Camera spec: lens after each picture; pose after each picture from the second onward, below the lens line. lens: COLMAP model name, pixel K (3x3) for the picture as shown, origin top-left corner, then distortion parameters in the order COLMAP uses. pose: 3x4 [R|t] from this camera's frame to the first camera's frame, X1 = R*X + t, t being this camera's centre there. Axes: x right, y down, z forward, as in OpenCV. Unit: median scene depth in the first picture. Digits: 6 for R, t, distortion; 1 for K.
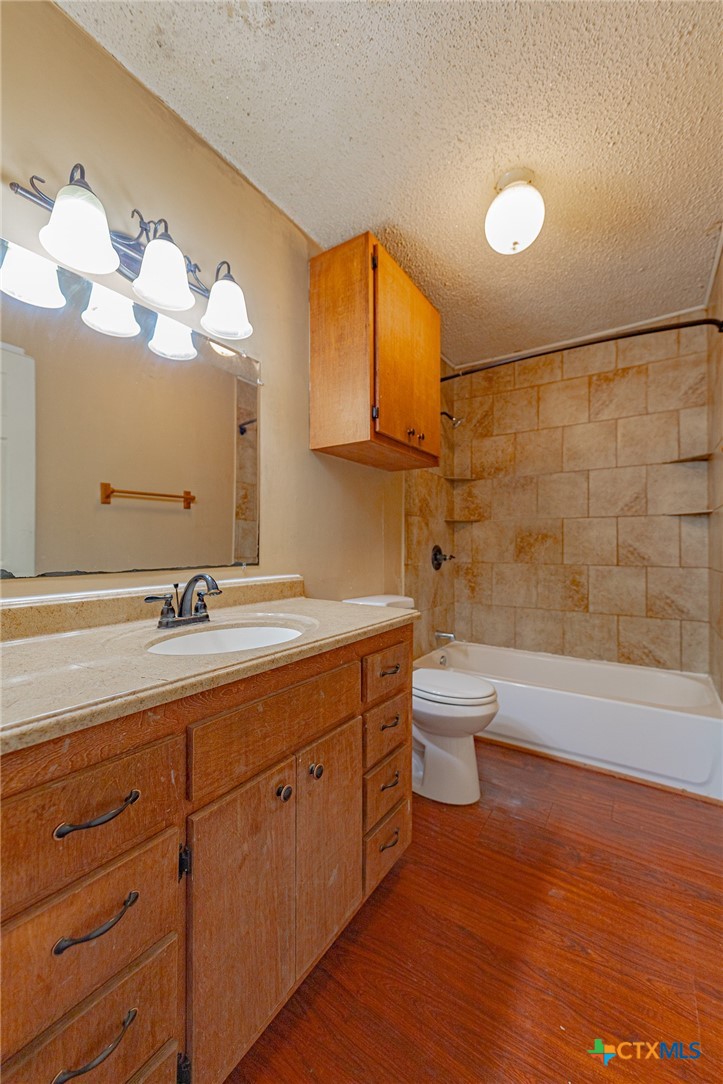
lens RADIAL K [[428.0, 0, 361.7], [0, 428.0, 543.4], [0, 0, 1]] dist [0.006218, -0.003363]
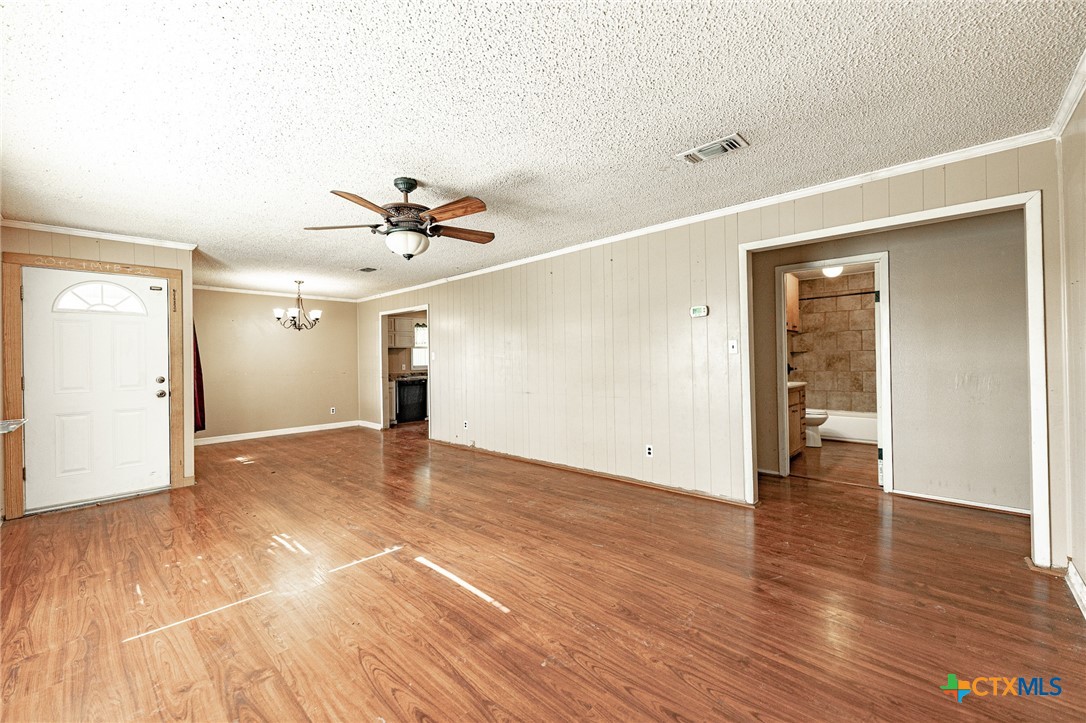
lens RADIAL K [[428.8, 0, 548.9], [0, 428.8, 360.9], [0, 0, 1]] dist [0.006218, -0.003363]
pose [[0.986653, -0.024571, -0.160970, -0.708009], [0.025802, 0.999652, 0.005567, -0.056921], [0.160777, -0.009646, 0.986944, -1.443787]]
